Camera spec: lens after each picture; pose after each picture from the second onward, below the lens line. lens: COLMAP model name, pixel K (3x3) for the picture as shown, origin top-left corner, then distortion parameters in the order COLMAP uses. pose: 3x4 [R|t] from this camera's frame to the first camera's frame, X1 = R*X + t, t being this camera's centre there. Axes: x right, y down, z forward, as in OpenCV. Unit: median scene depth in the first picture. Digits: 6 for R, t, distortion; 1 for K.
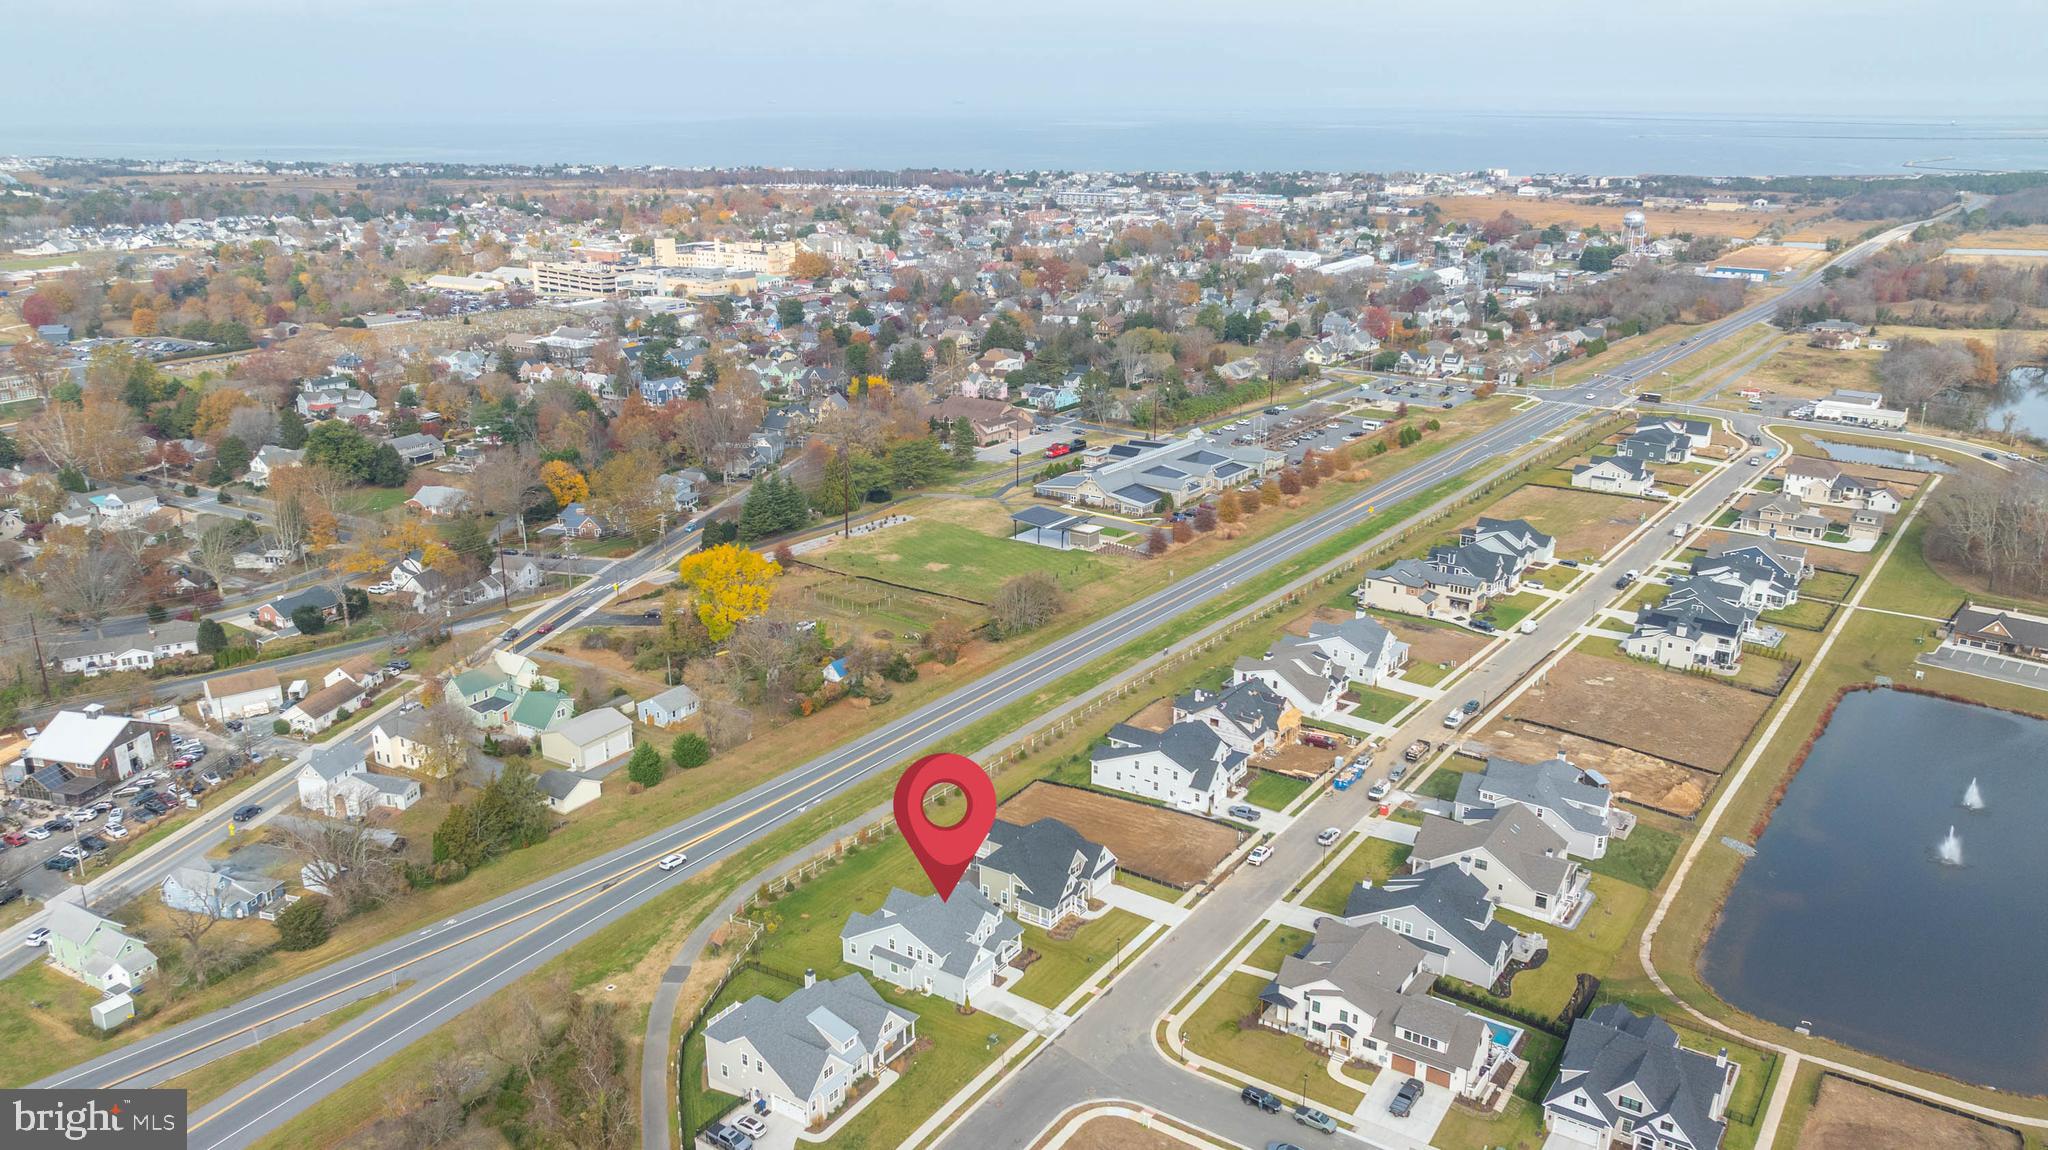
lens RADIAL K [[1455.3, 0, 1024.0], [0, 1455.3, 575.0], [0, 0, 1]] dist [-0.002199, -0.002161]
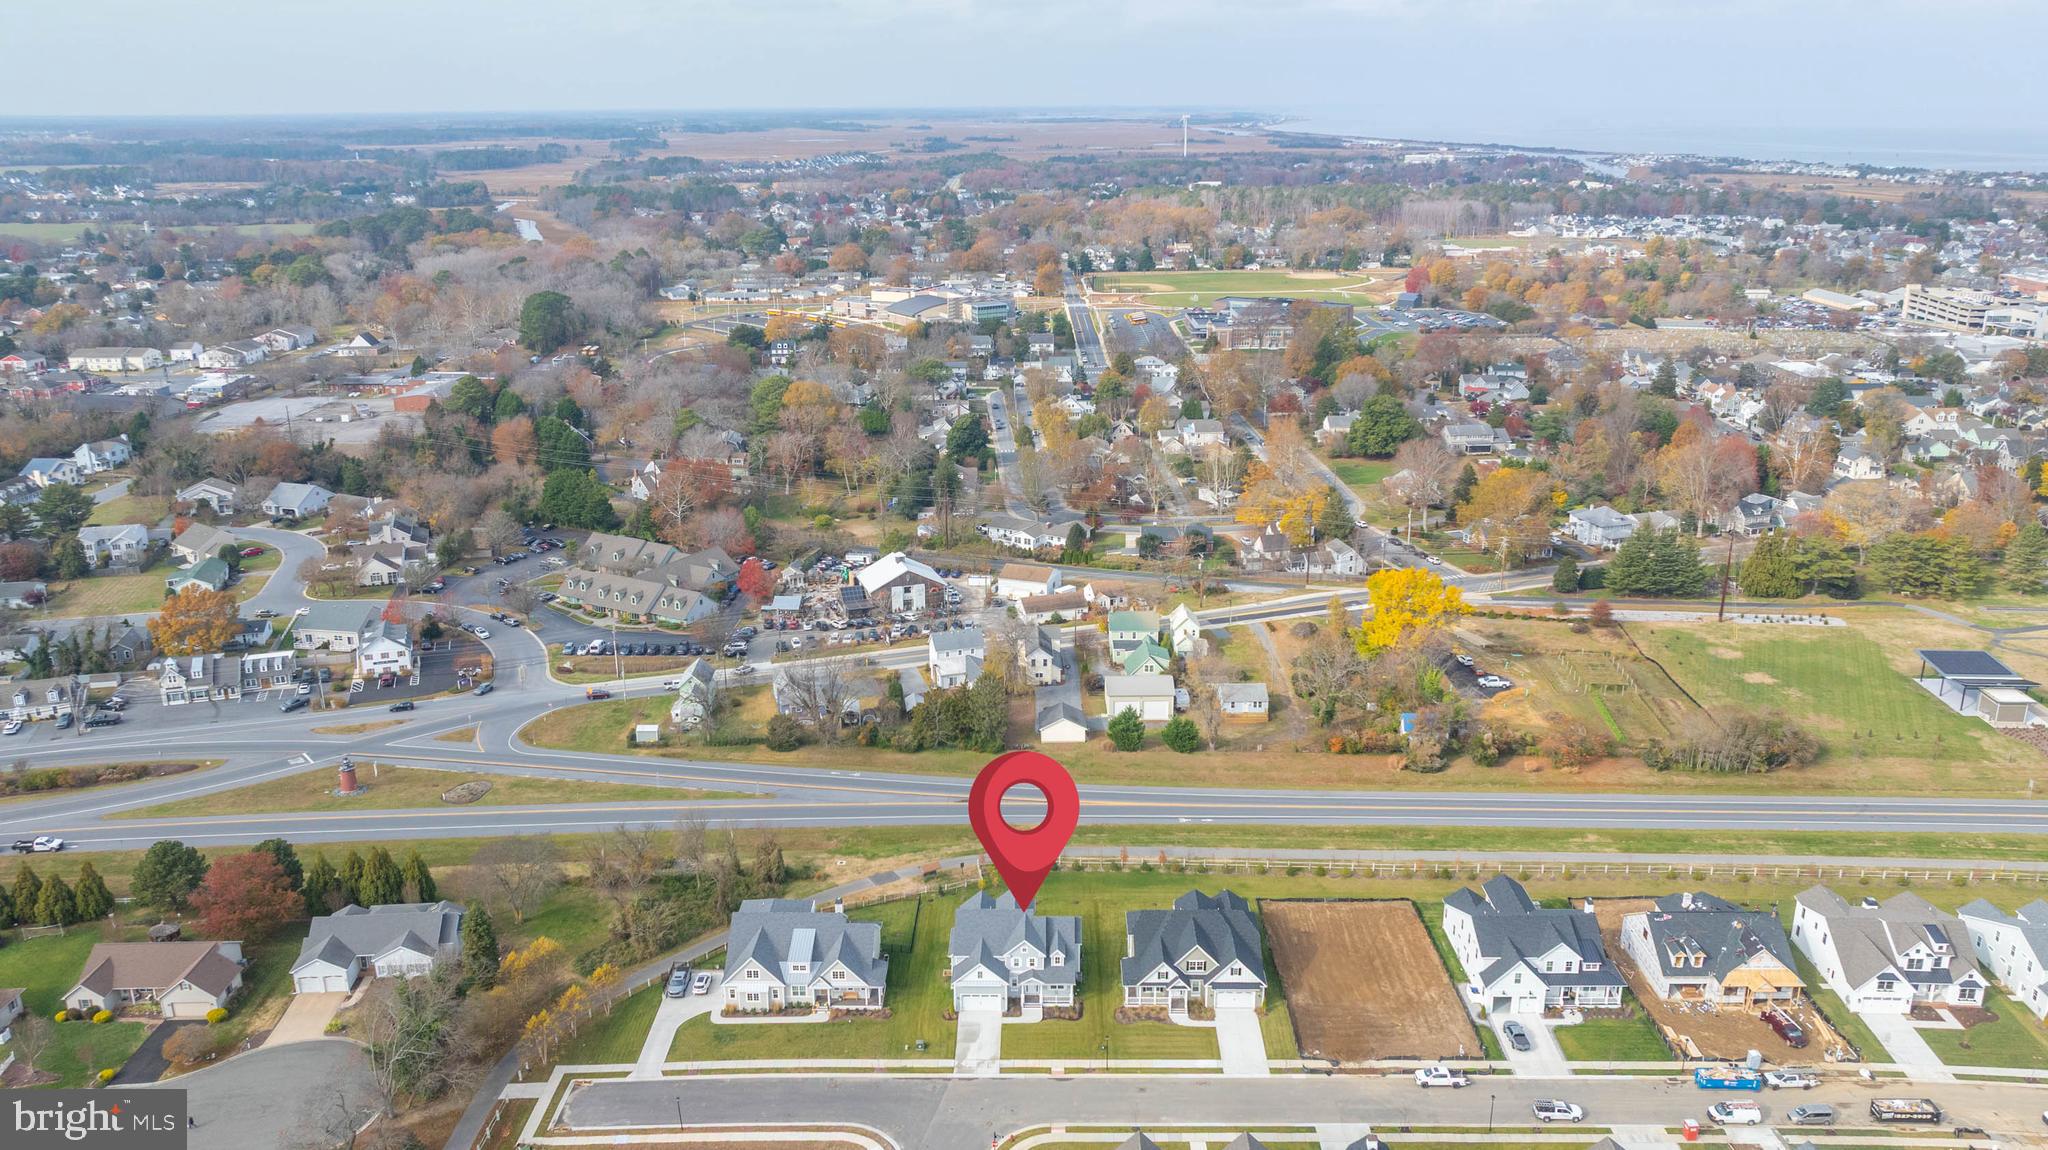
lens RADIAL K [[1455.3, 0, 1024.0], [0, 1455.3, 575.0], [0, 0, 1]] dist [-0.002199, -0.002161]
pose [[0.580586, 0.251665, -0.774329, 0.472769], [-0.252350, 0.959820, 0.122742, -0.085313], [0.774106, 0.124140, 0.620765, 0.267774]]
